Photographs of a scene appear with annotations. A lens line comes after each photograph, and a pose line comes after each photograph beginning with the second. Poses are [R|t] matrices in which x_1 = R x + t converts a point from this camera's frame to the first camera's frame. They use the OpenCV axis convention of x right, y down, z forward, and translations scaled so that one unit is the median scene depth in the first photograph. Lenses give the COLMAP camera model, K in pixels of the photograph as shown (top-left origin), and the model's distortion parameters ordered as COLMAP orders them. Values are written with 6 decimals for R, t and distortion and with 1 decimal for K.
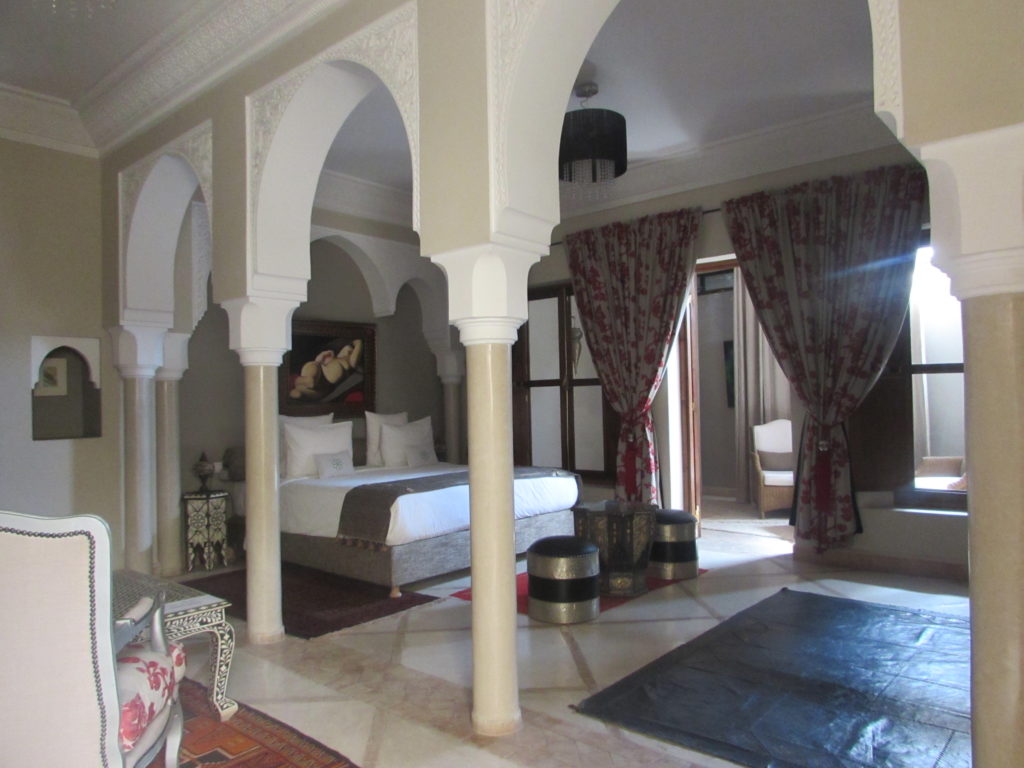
lens RADIAL K [[722.7, 0, 512.0], [0, 722.7, 384.0], [0, 0, 1]] dist [-0.037454, 0.009761]
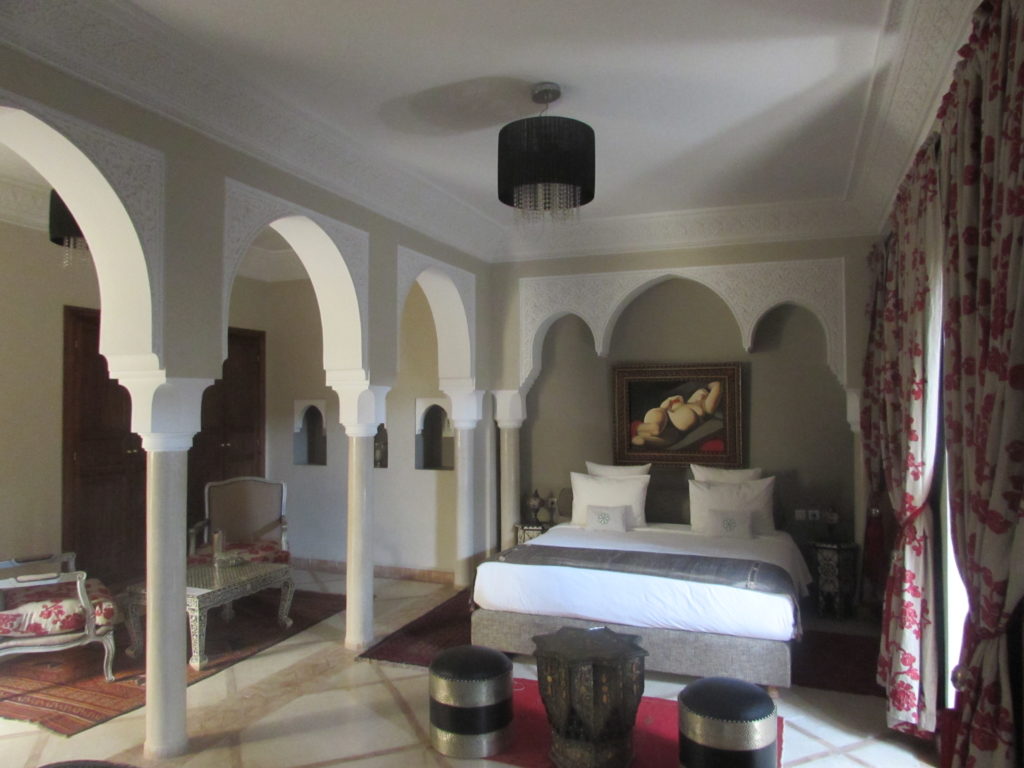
lens RADIAL K [[722.7, 0, 512.0], [0, 722.7, 384.0], [0, 0, 1]] dist [-0.037454, 0.009761]
pose [[0.331876, -0.004143, -0.943314, 0.583208], [0.018466, 0.999827, 0.002106, -0.069907], [0.943142, -0.018118, 0.331895, 0.497538]]
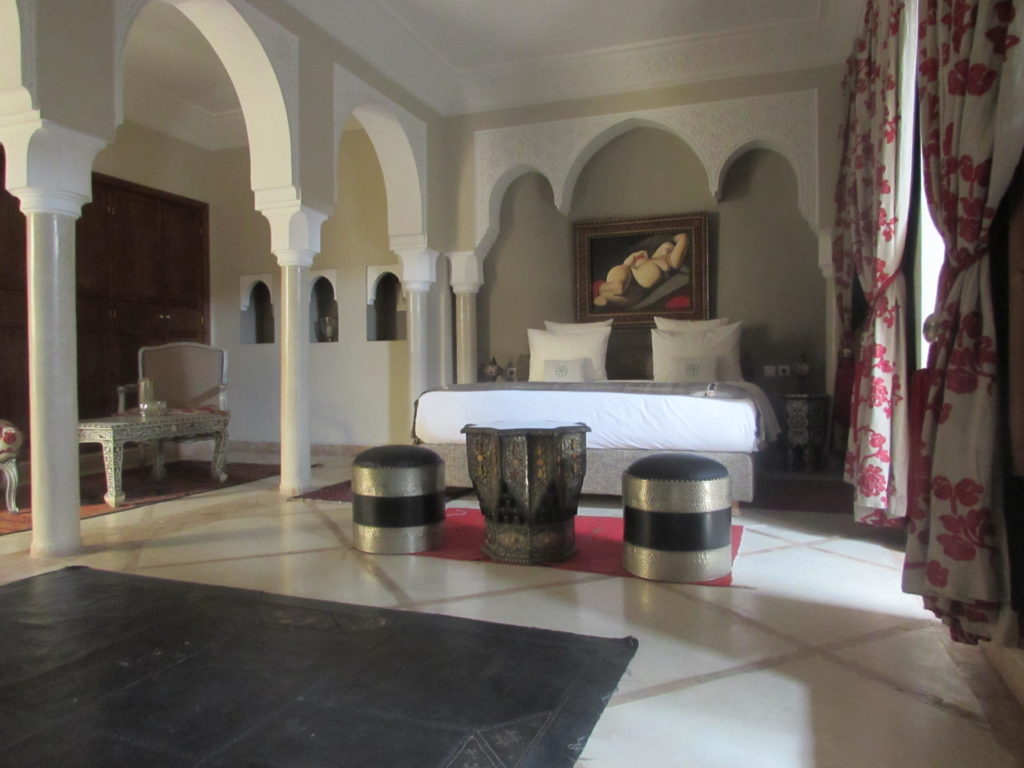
lens RADIAL K [[722.7, 0, 512.0], [0, 722.7, 384.0], [0, 0, 1]] dist [-0.037454, 0.009761]
pose [[0.353450, 0.038055, -0.934679, 0.544346], [0.022991, 0.998517, 0.049349, 0.071923], [0.935171, -0.038932, 0.352051, 0.547325]]
